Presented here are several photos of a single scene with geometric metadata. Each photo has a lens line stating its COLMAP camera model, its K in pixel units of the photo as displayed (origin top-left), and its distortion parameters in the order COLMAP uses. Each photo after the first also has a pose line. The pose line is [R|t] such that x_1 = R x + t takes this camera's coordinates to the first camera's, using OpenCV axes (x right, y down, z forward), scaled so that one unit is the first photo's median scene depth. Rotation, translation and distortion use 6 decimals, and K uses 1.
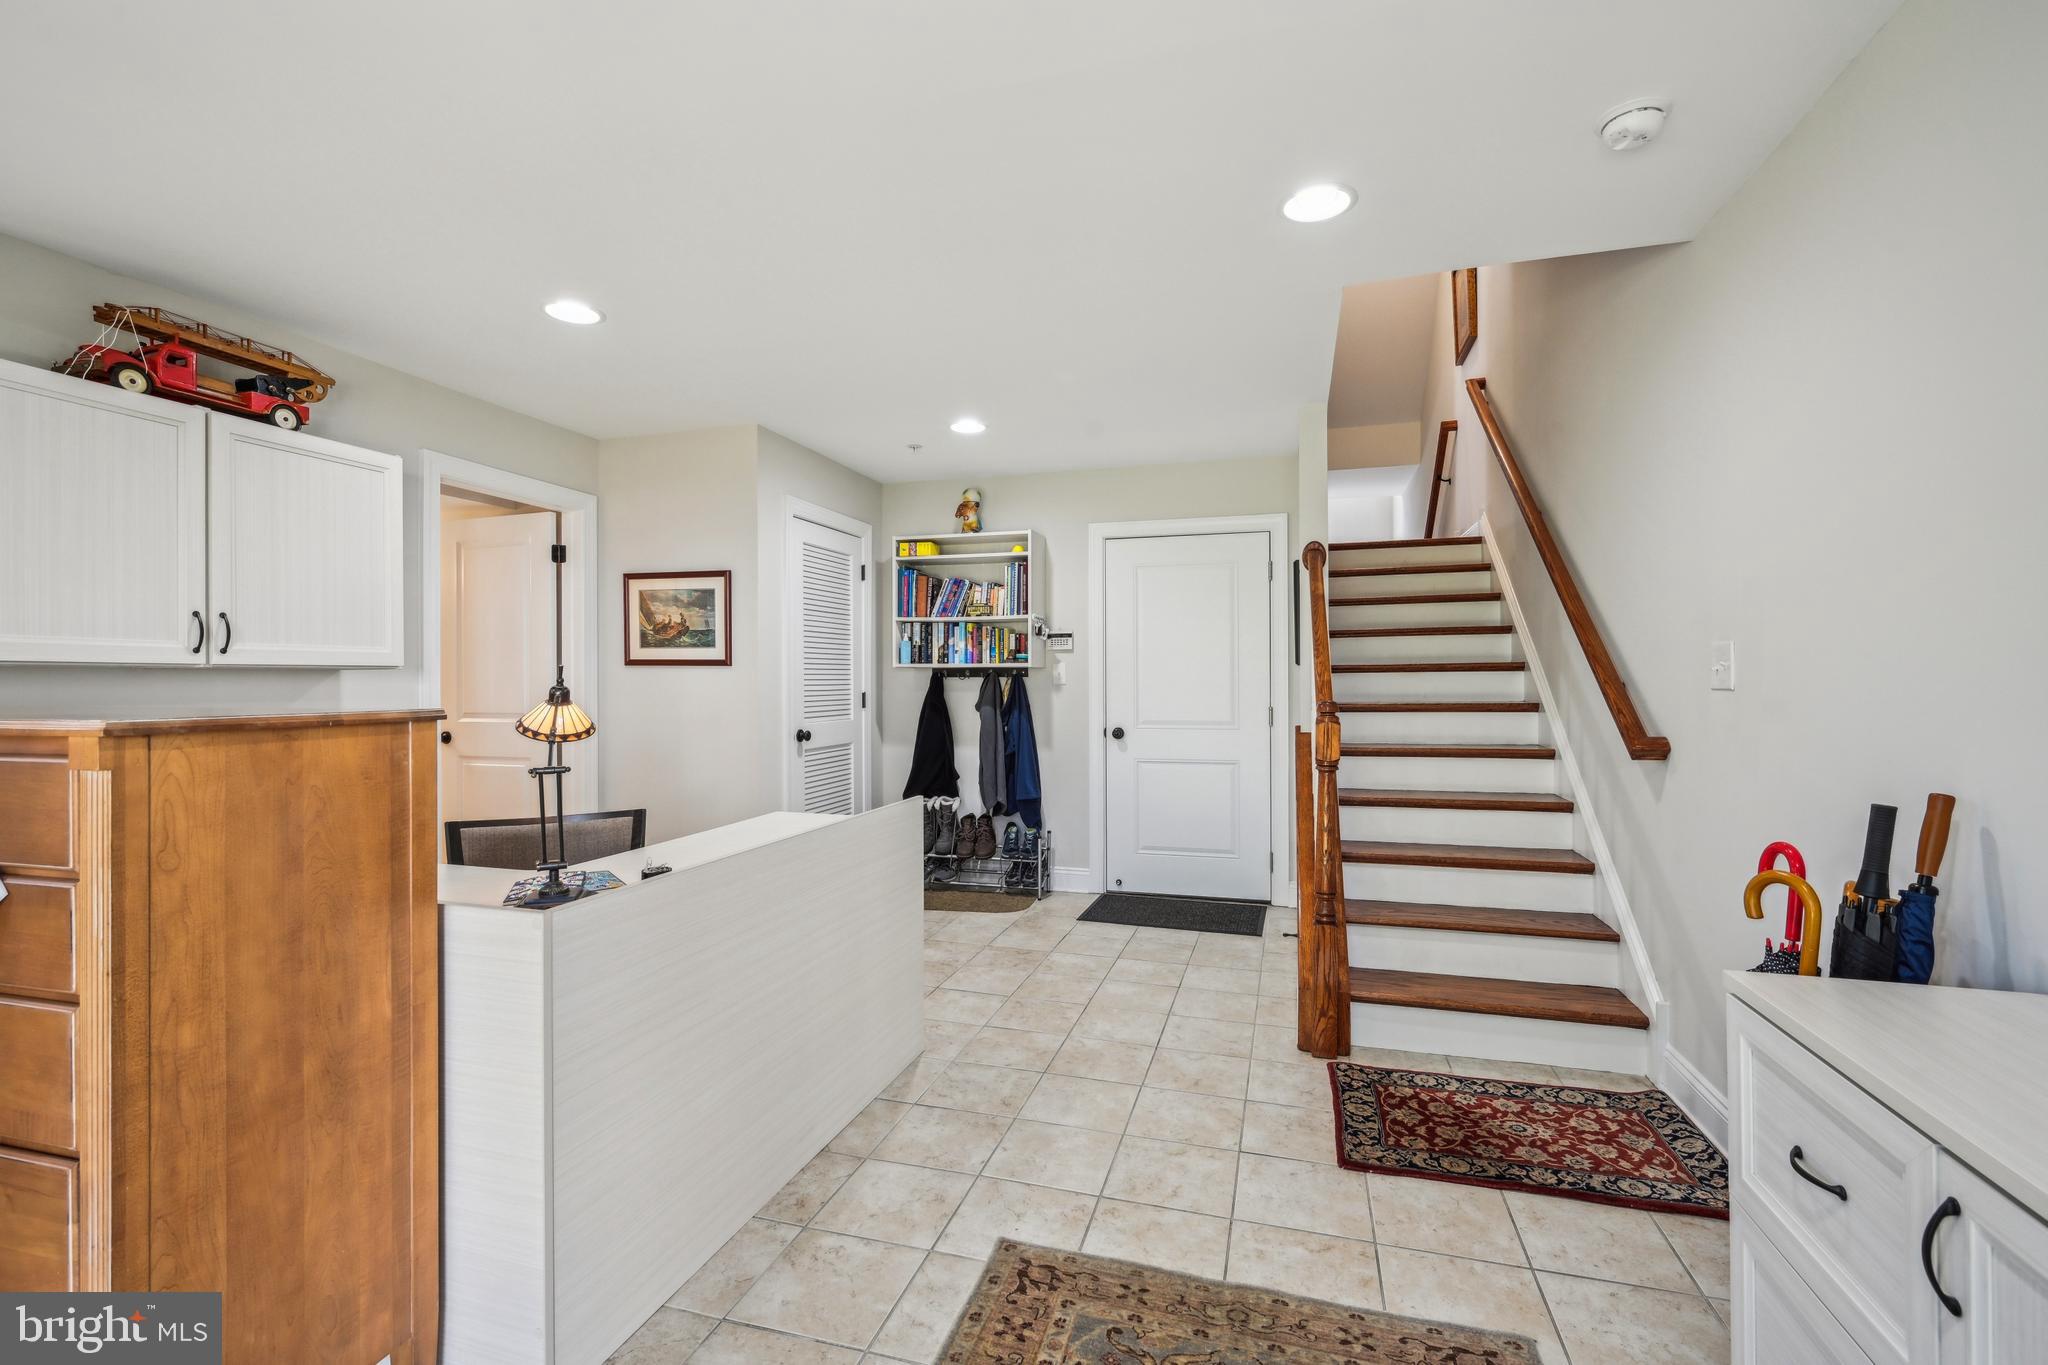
lens RADIAL K [[908.8, 0, 1025.4], [0, 908.8, 681.0], [0, 0, 1]] dist [0.000908, 0.000264]
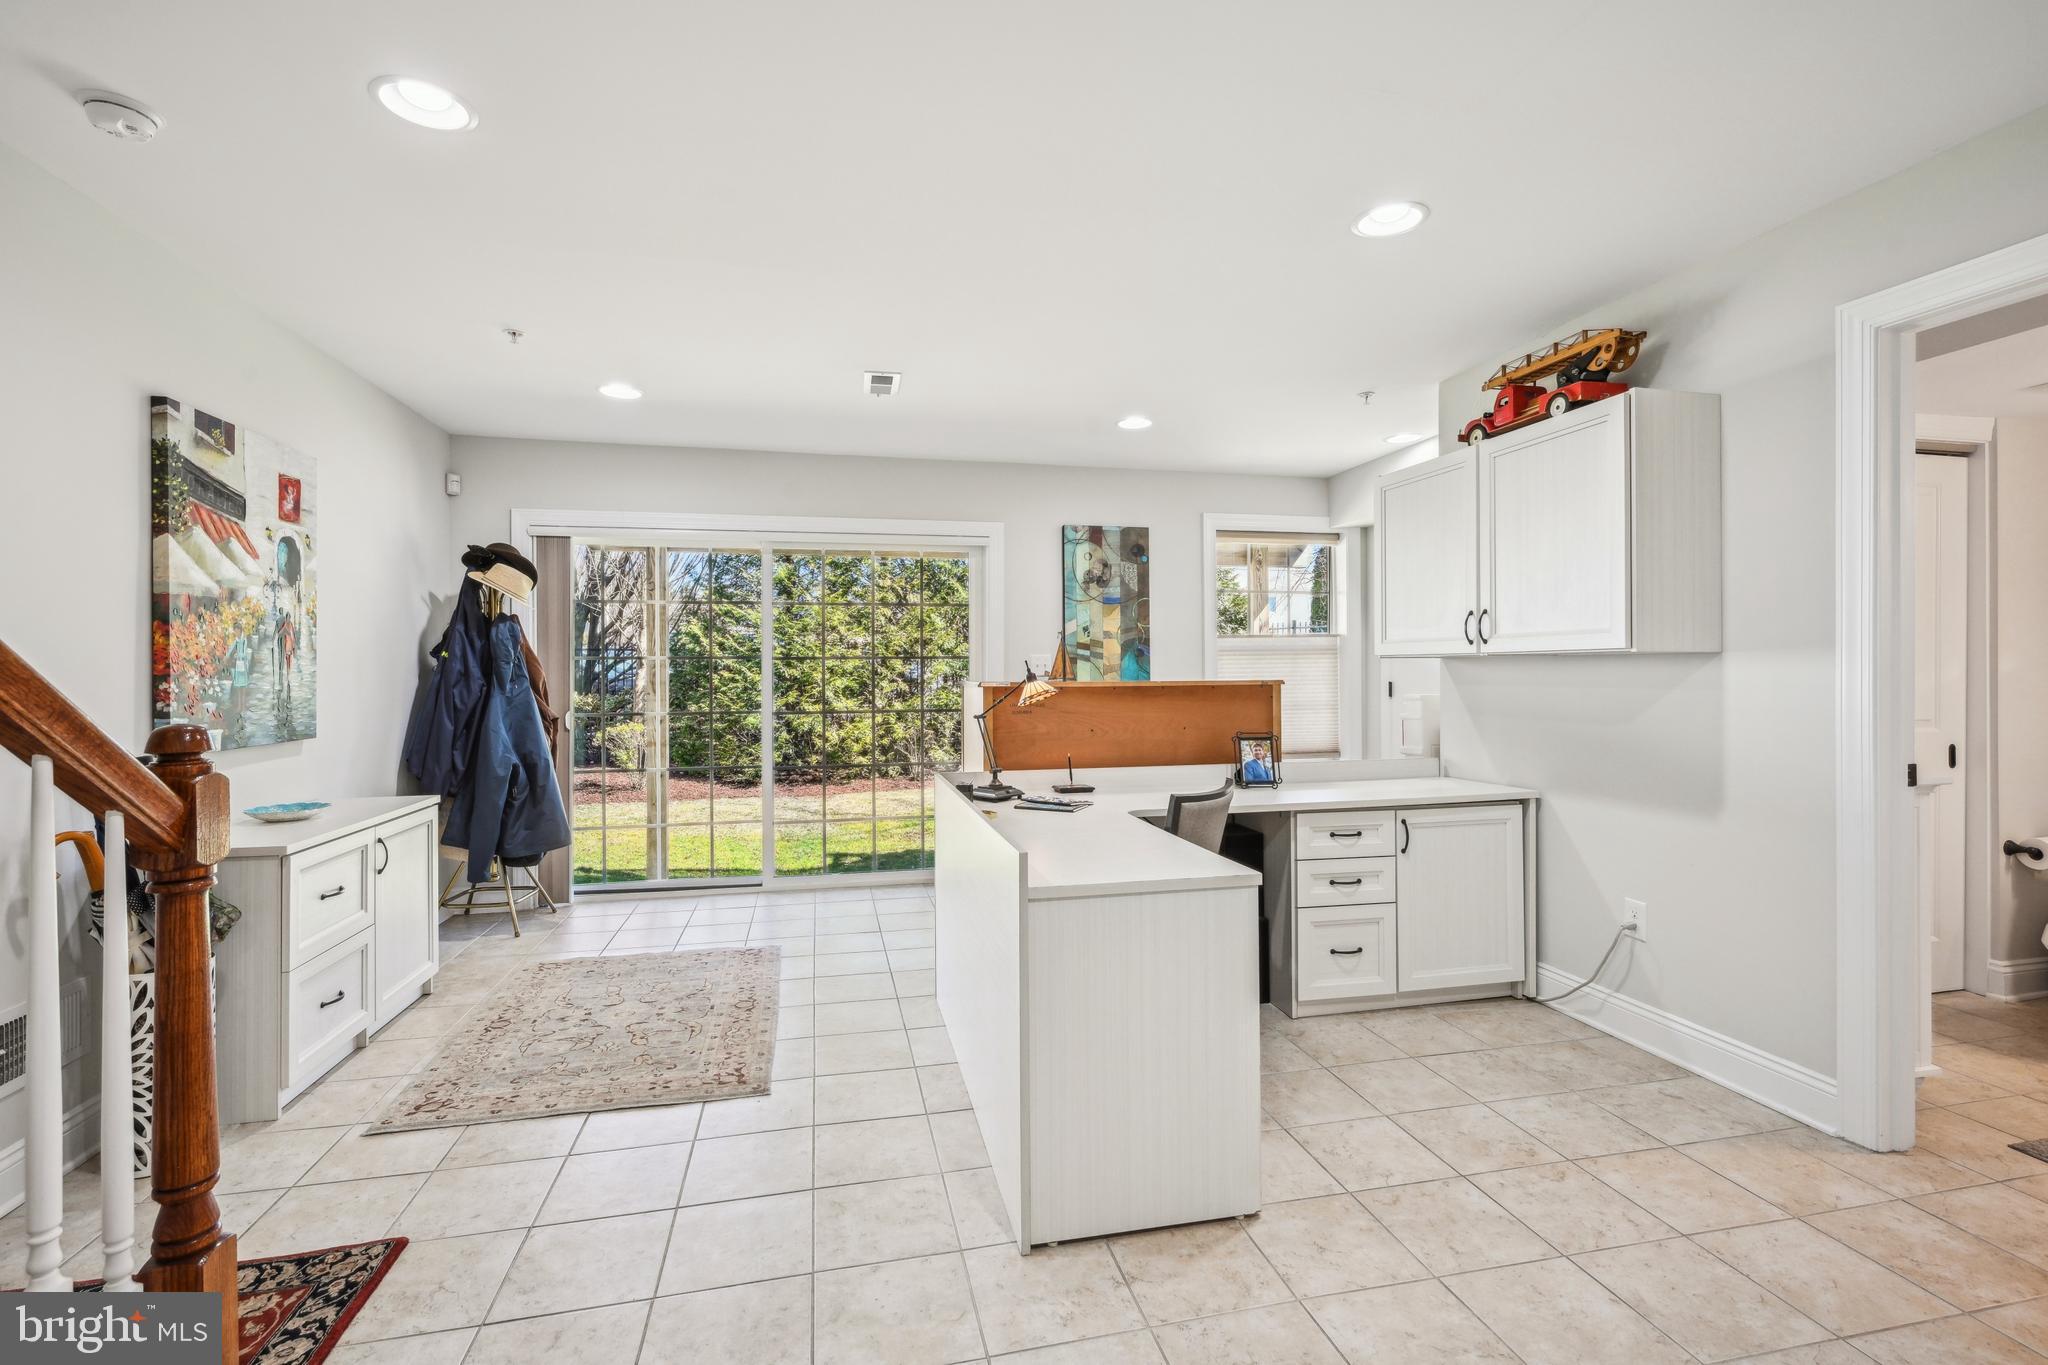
lens RADIAL K [[908.8, 0, 1024.5], [0, 908.8, 673.0], [0, 0, 1]] dist [0.000908, 0.000264]
pose [[-0.870563, 0.008958, -0.491975, 0.207769], [0.007217, 0.999959, 0.005437, -0.003589], [0.492003, 0.001183, -0.870592, 1.651784]]
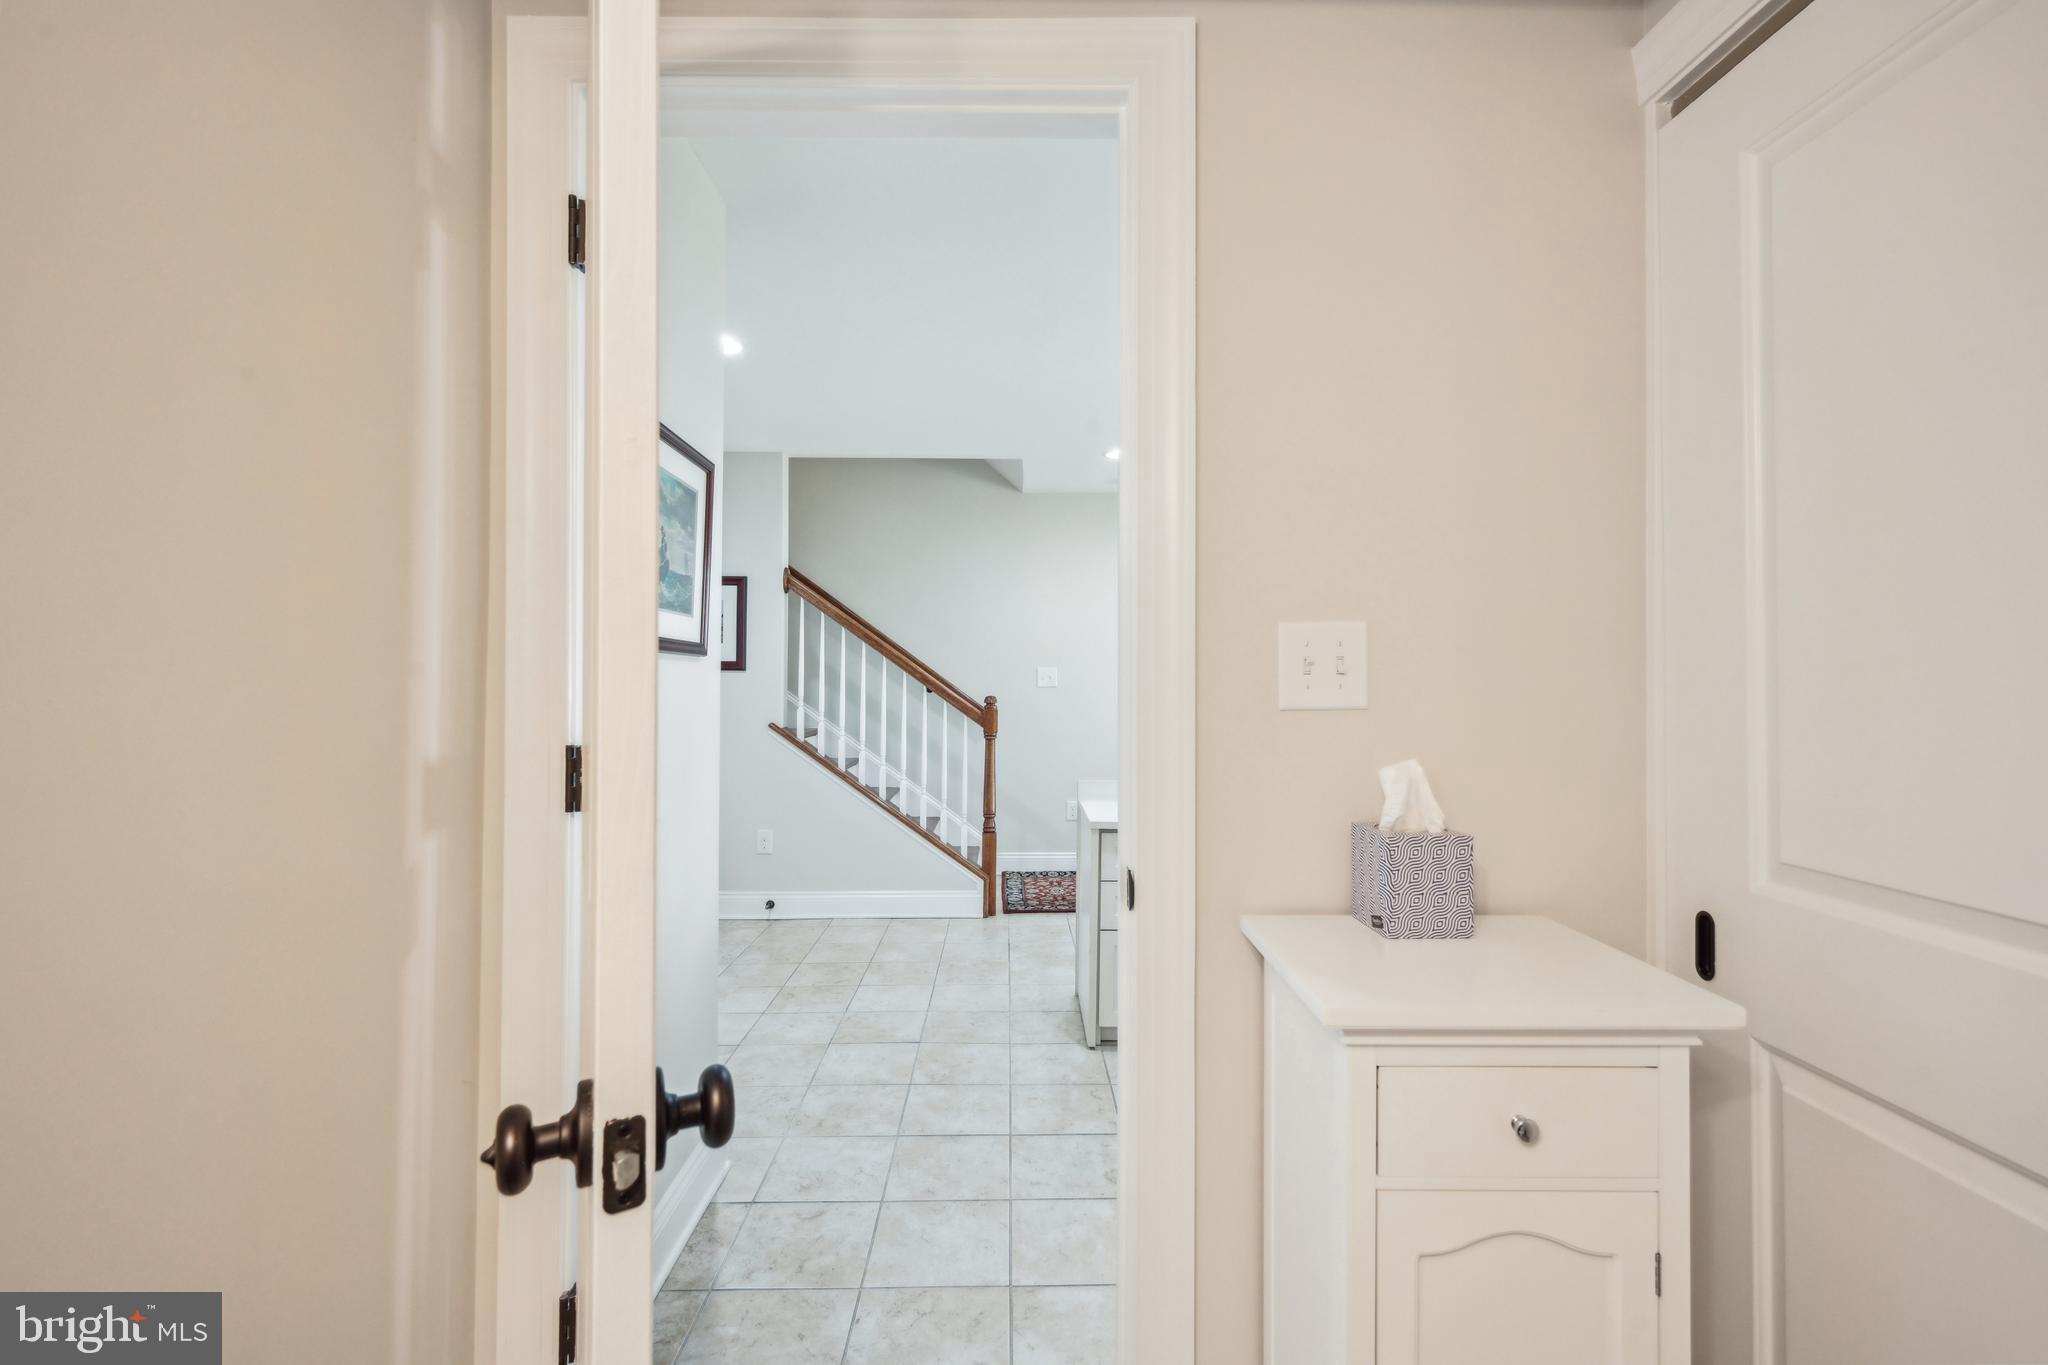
lens RADIAL K [[908.8, 0, 1024.1], [0, 908.8, 675.7], [0, 0, 1]] dist [0.000908, 0.000264]
pose [[-0.303571, 0.006652, 0.952786, -1.310275], [0.003060, 0.999977, -0.006006, -0.004570], [-0.952804, 0.001092, -0.303584, 1.517341]]
